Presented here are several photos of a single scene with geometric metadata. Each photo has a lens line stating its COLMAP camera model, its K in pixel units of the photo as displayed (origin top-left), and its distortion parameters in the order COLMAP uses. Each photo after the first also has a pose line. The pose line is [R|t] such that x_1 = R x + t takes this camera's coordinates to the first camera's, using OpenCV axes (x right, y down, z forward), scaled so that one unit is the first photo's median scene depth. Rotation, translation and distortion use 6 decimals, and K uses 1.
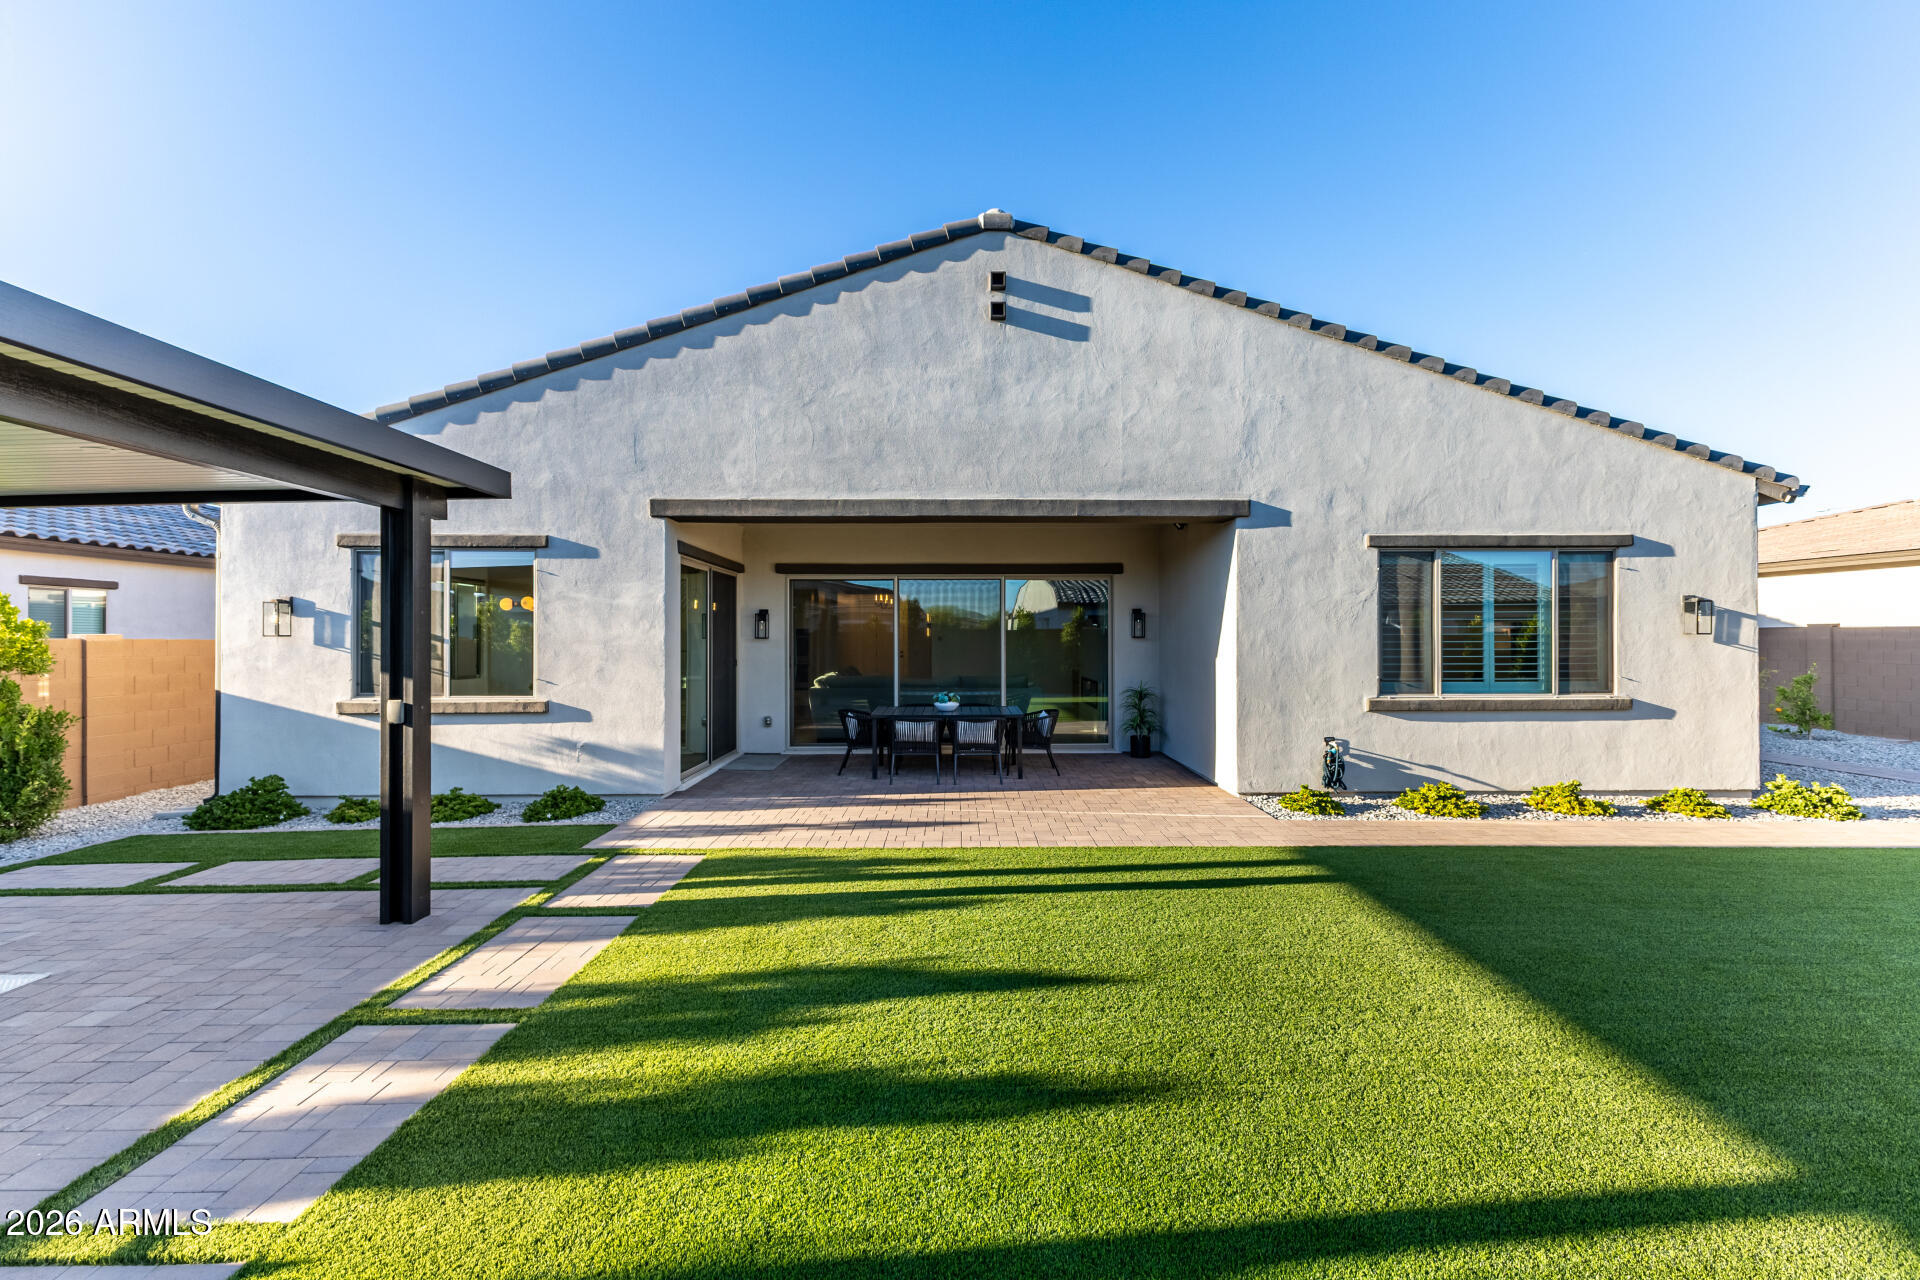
lens RADIAL K [[825.4, 0, 960.4], [0, 825.4, 633.7], [0, 0, 1]] dist [0.005575, -0.000216]
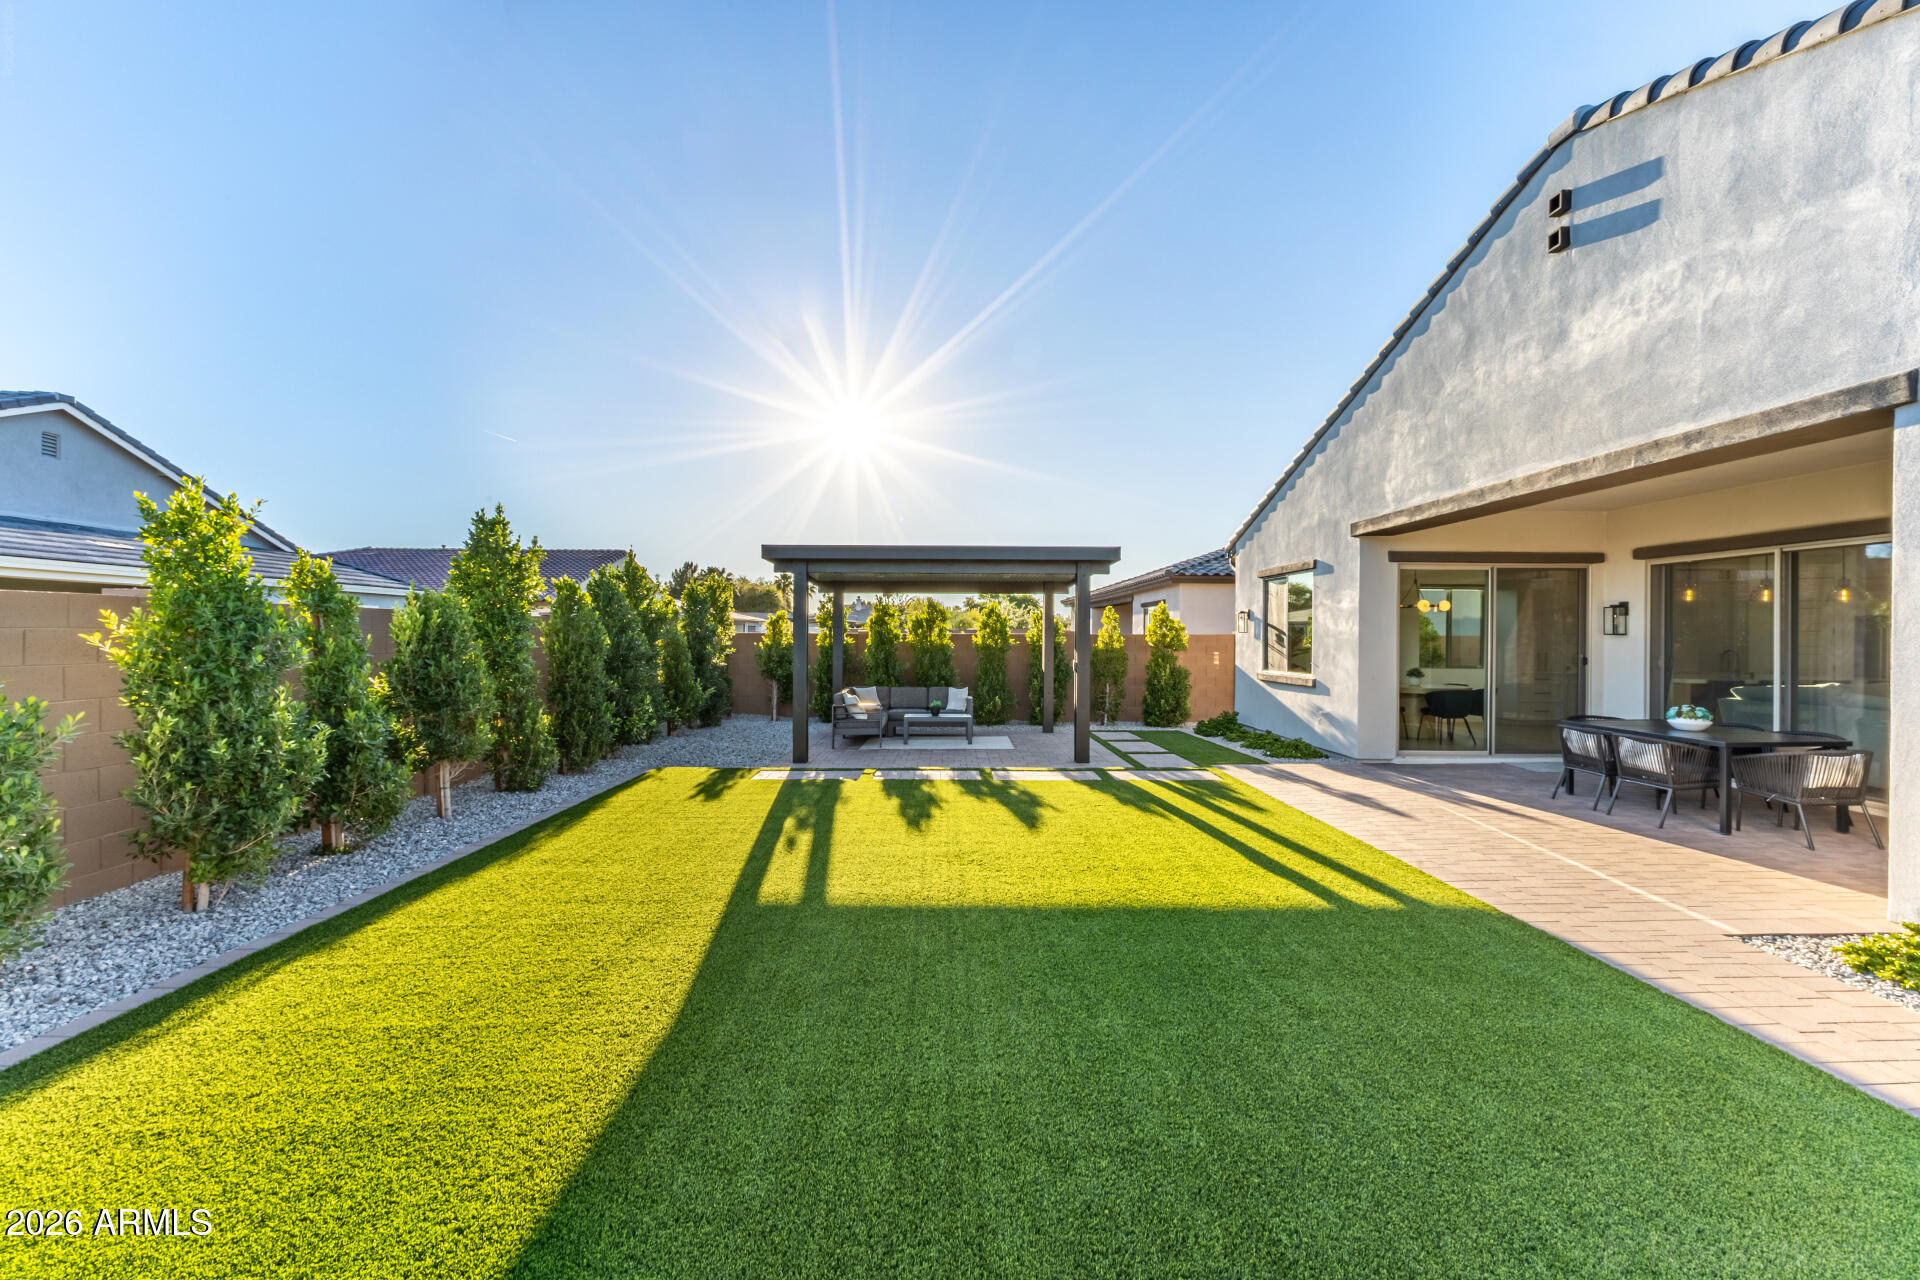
lens RADIAL K [[825.4, 0, 960.4], [0, 825.4, 633.7], [0, 0, 1]] dist [0.005575, -0.000216]
pose [[0.005757, -0.000153, -0.999983, 0.873025], [0.002322, 0.999997, -0.000140, 0.004236], [0.999981, -0.002321, 0.005758, 0.389760]]
